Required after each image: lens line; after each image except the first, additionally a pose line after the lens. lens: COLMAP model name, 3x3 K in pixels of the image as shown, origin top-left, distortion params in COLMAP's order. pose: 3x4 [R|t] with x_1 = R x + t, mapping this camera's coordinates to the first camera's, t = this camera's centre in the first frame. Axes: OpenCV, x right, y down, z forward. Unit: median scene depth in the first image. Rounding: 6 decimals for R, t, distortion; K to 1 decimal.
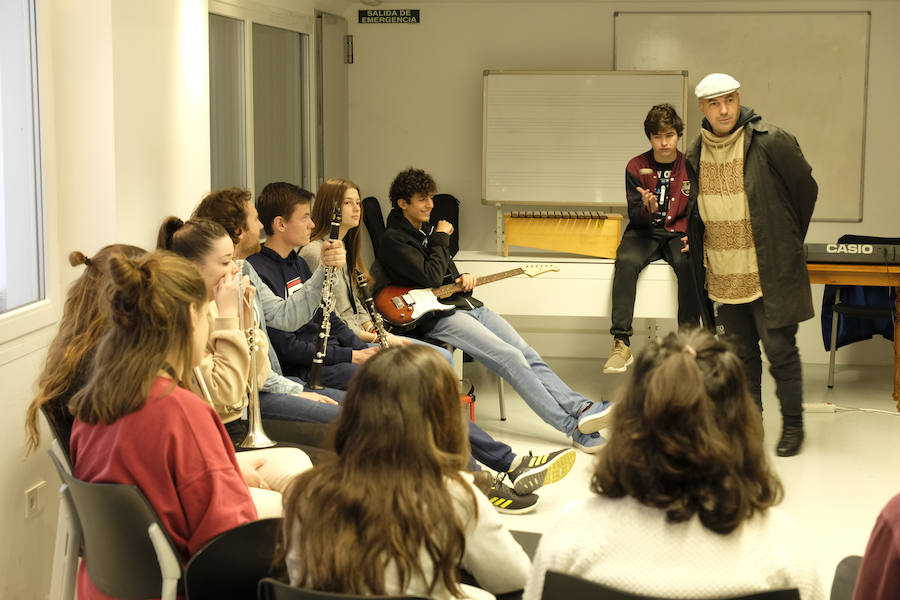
lens RADIAL K [[1607.7, 0, 450.0], [0, 1607.7, 300.0], [0, 0, 1]] dist [0.050311, 0.311720]
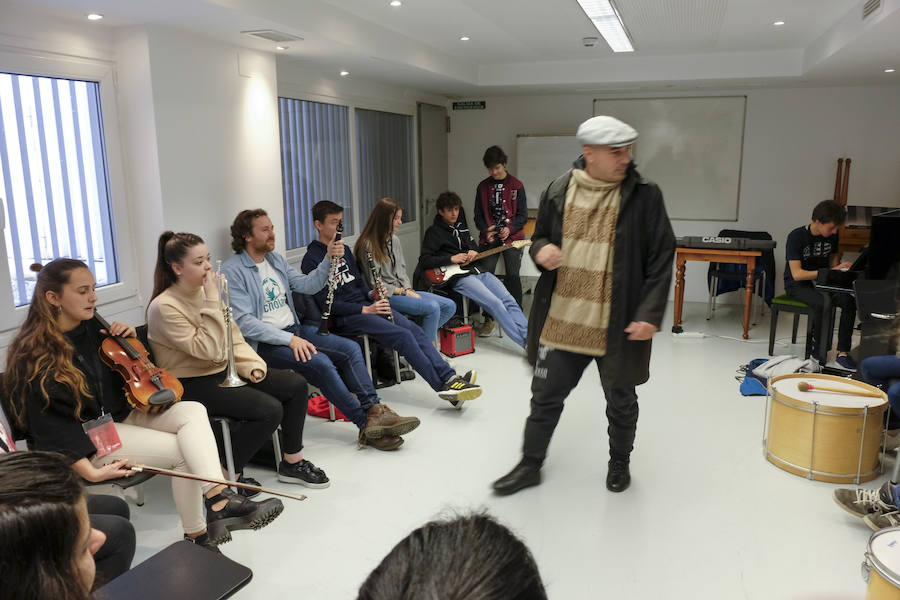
lens RADIAL K [[699.9, 0, 450.4], [0, 699.9, 288.9], [0, 0, 1]] dist [0.002846, 0.003848]
pose [[0.979281, 0.026375, -0.200780, 0.126637], [-0.012456, 0.997450, 0.070272, -0.029041], [0.202121, -0.066315, 0.977113, 0.246031]]
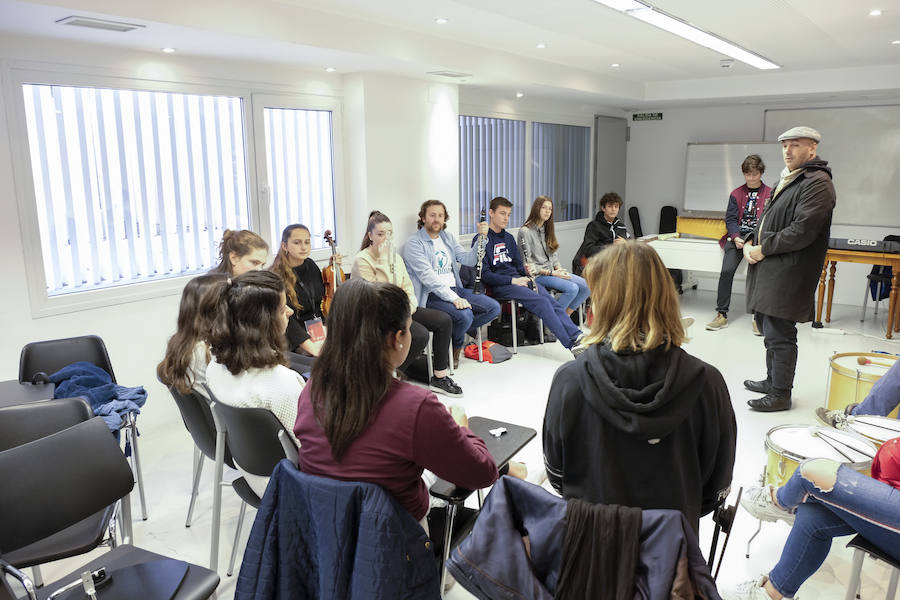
lens RADIAL K [[704.1, 0, 448.9], [0, 704.1, 295.1], [0, 0, 1]] dist [-0.010684, -0.000317]
pose [[0.857972, 0.084254, -0.506739, 0.255099], [-0.052218, 0.995653, 0.077132, -0.010197], [0.511035, -0.039716, 0.858642, 0.126521]]
